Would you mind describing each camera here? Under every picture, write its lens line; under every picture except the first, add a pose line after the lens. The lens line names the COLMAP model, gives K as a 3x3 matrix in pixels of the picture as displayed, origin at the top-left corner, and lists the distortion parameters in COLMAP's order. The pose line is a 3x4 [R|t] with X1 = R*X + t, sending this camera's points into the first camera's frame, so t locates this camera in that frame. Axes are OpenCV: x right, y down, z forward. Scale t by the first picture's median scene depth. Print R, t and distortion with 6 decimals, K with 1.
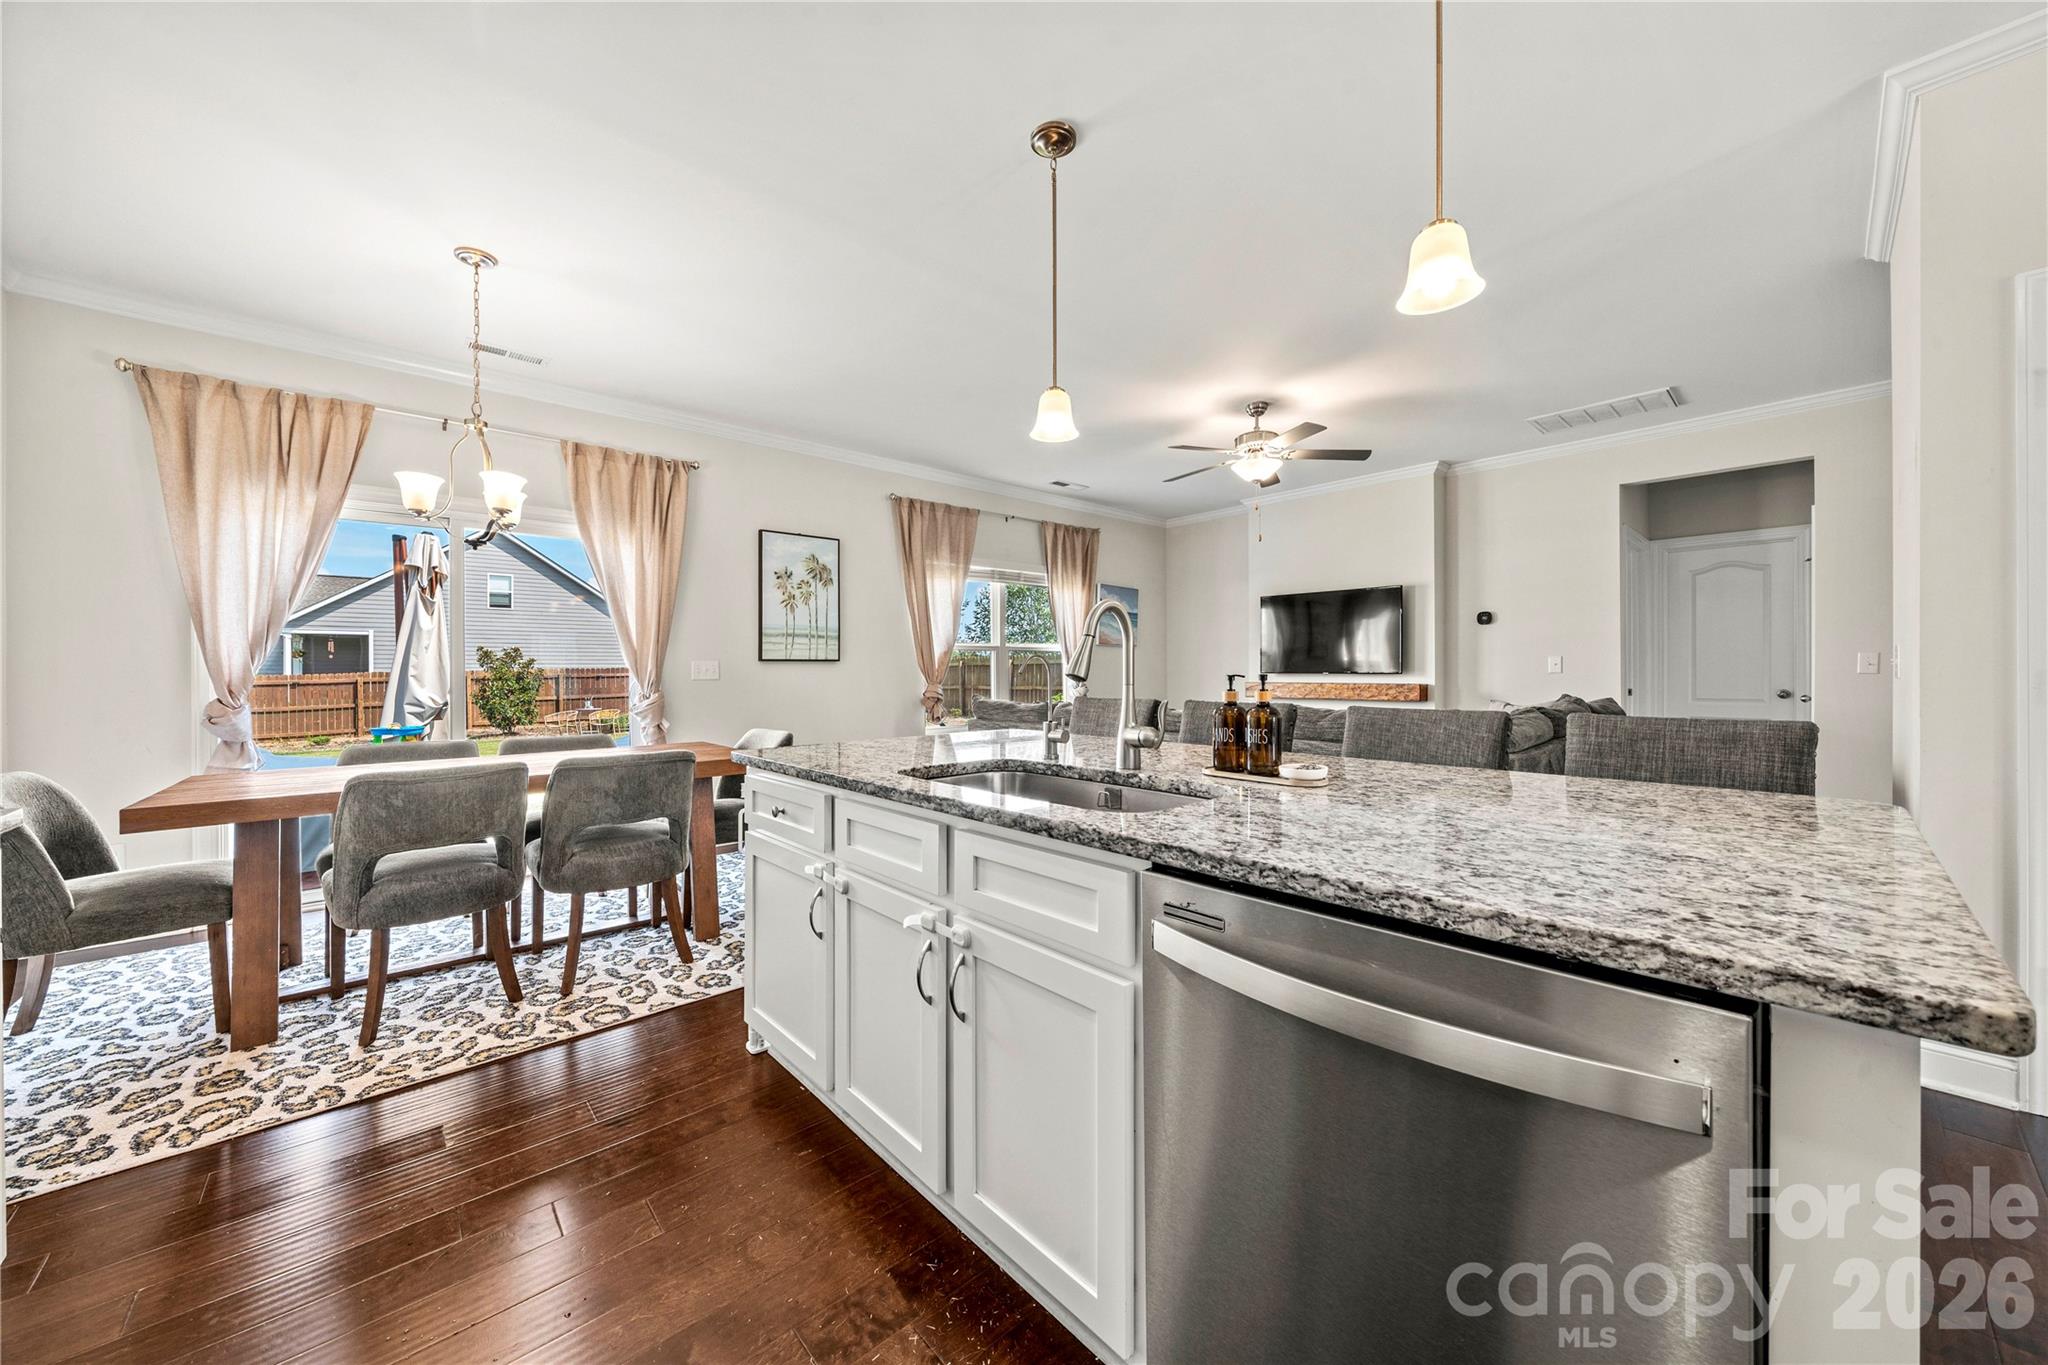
lens RADIAL K [[724.5, 0, 1015.8], [0, 724.5, 668.7], [0, 0, 1]] dist [-0.005449, 0.000332]
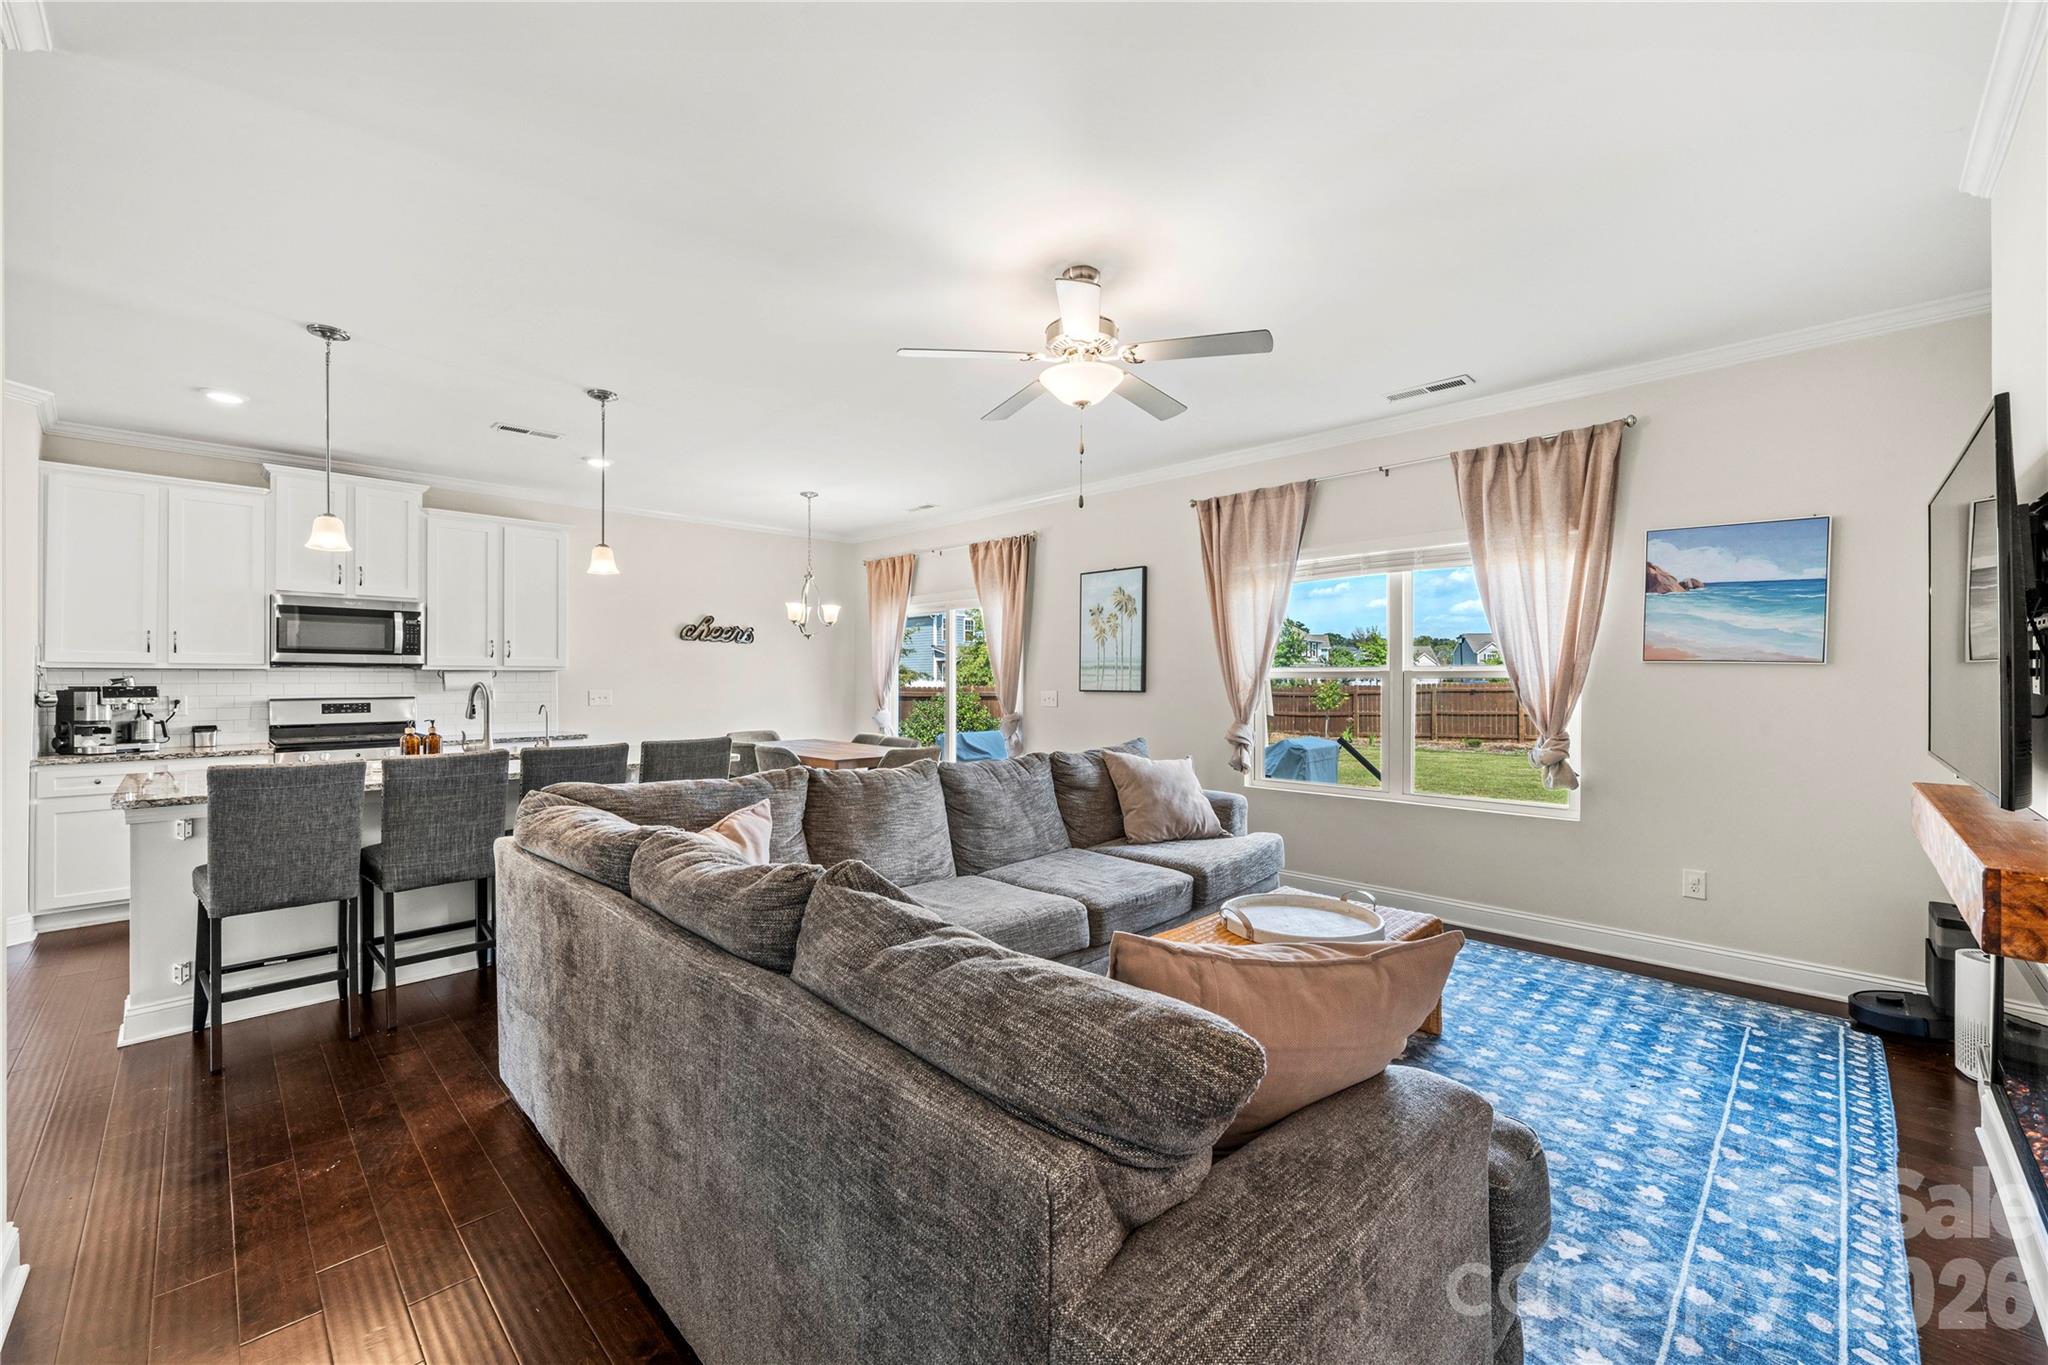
lens RADIAL K [[810.7, 0, 1020.5], [0, 810.7, 675.0], [0, 0, 1]] dist [-0.000918, -0.000037]
pose [[0.070484, 0.003333, -0.997507, 1.014822], [0.002654, 0.999990, 0.003529, -0.045778], [0.997509, -0.002896, 0.070474, 0.933230]]
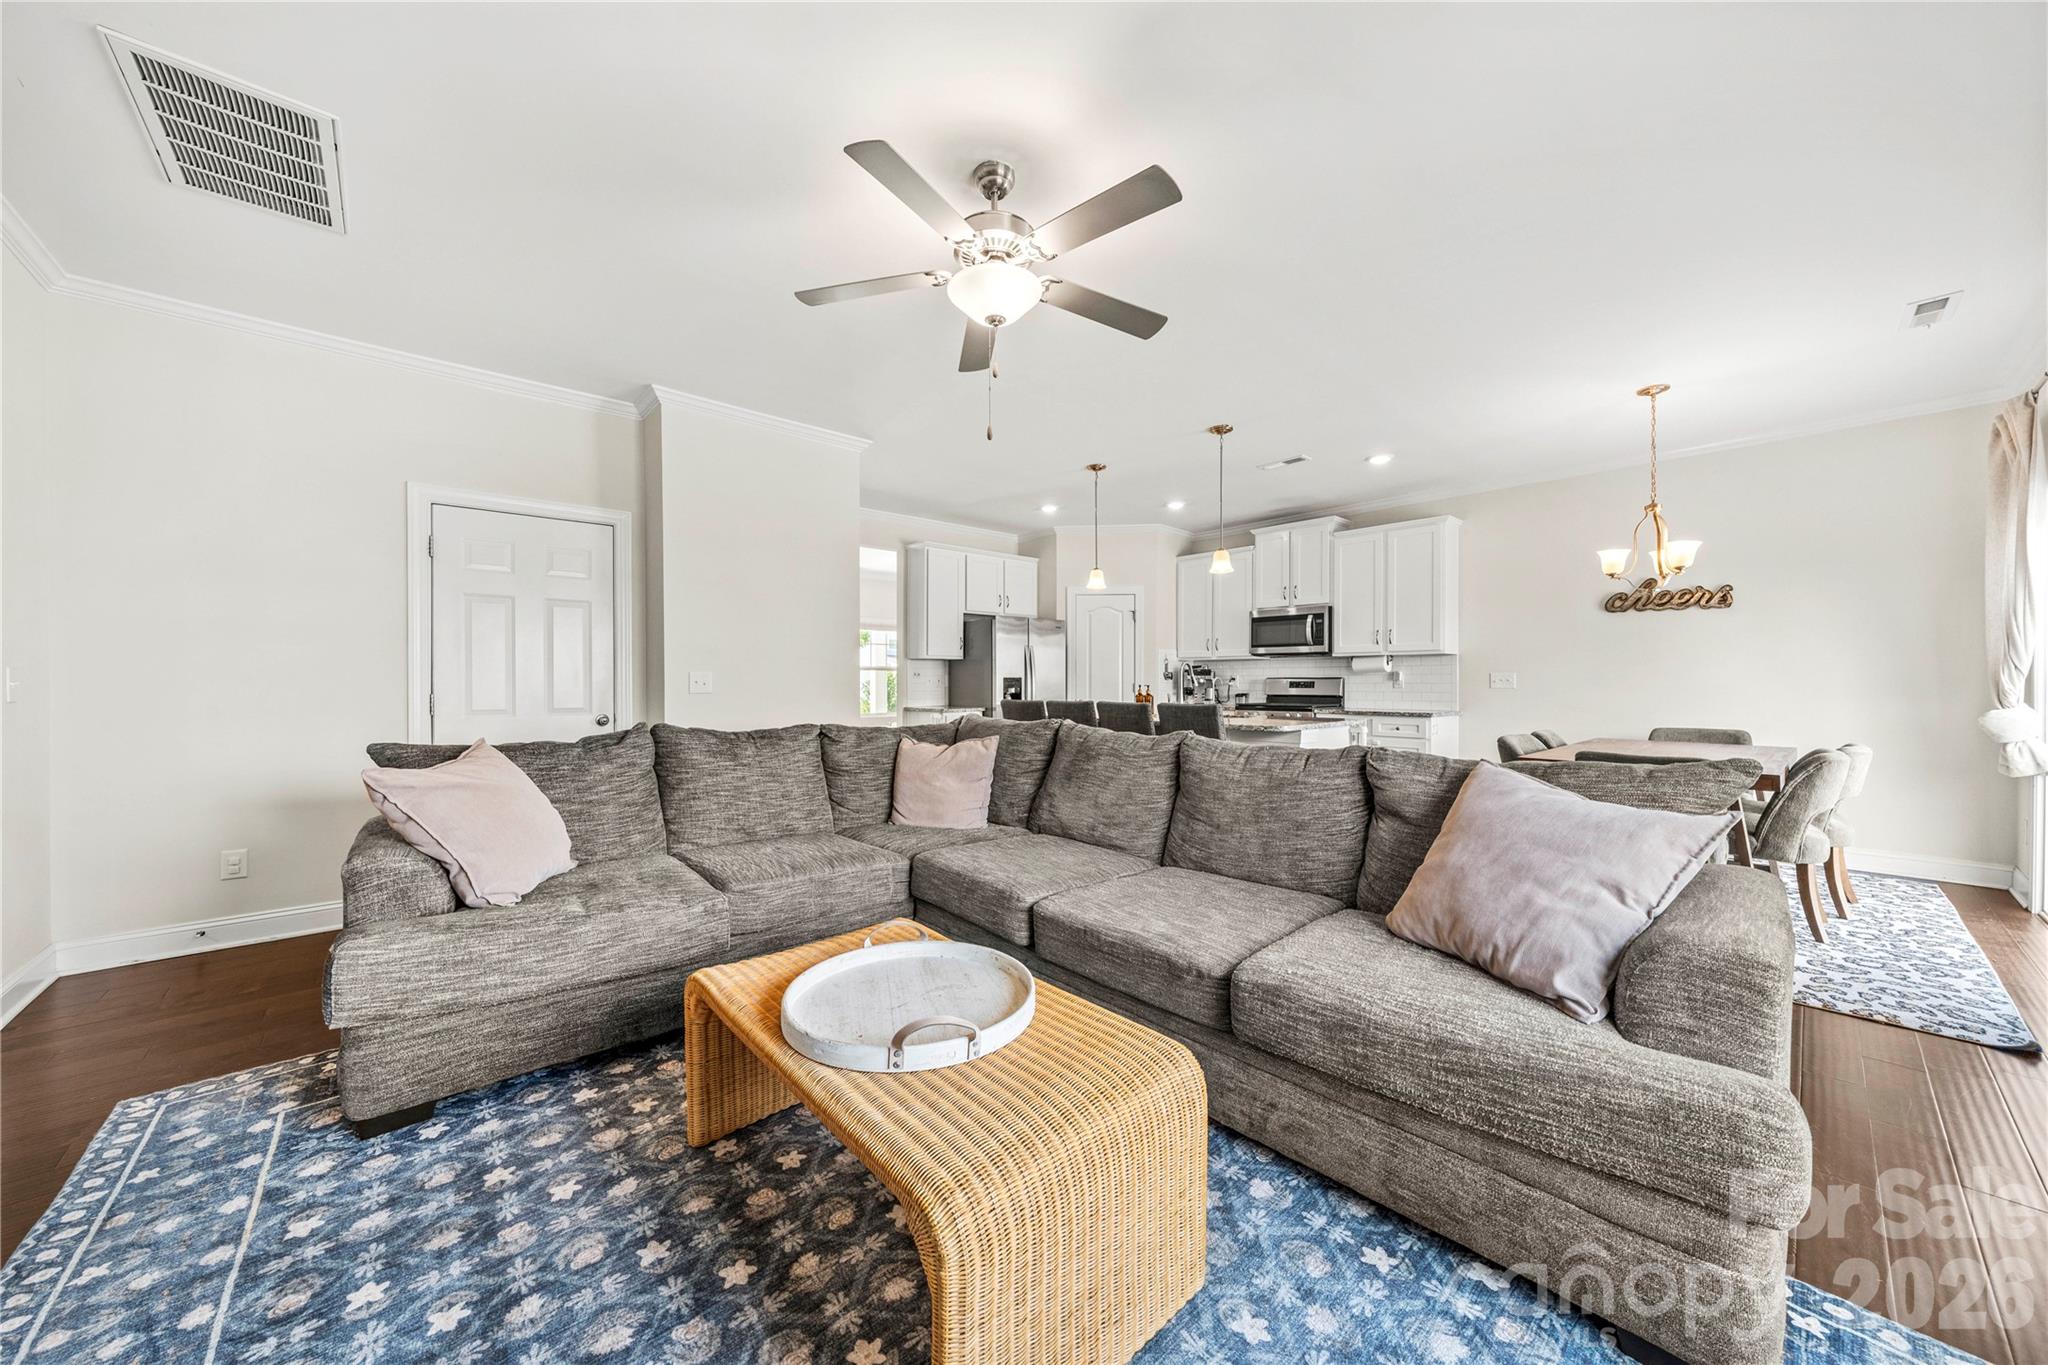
lens RADIAL K [[715.1, 0, 1019.3], [0, 715.1, 686.8], [0, 0, 1]] dist [-0.004775, -0.000530]
pose [[-0.999906, 0.009506, -0.009907, 0.338132], [0.009432, 0.999928, 0.007468, -0.006074], [0.009977, 0.007374, -0.999923, 1.563182]]
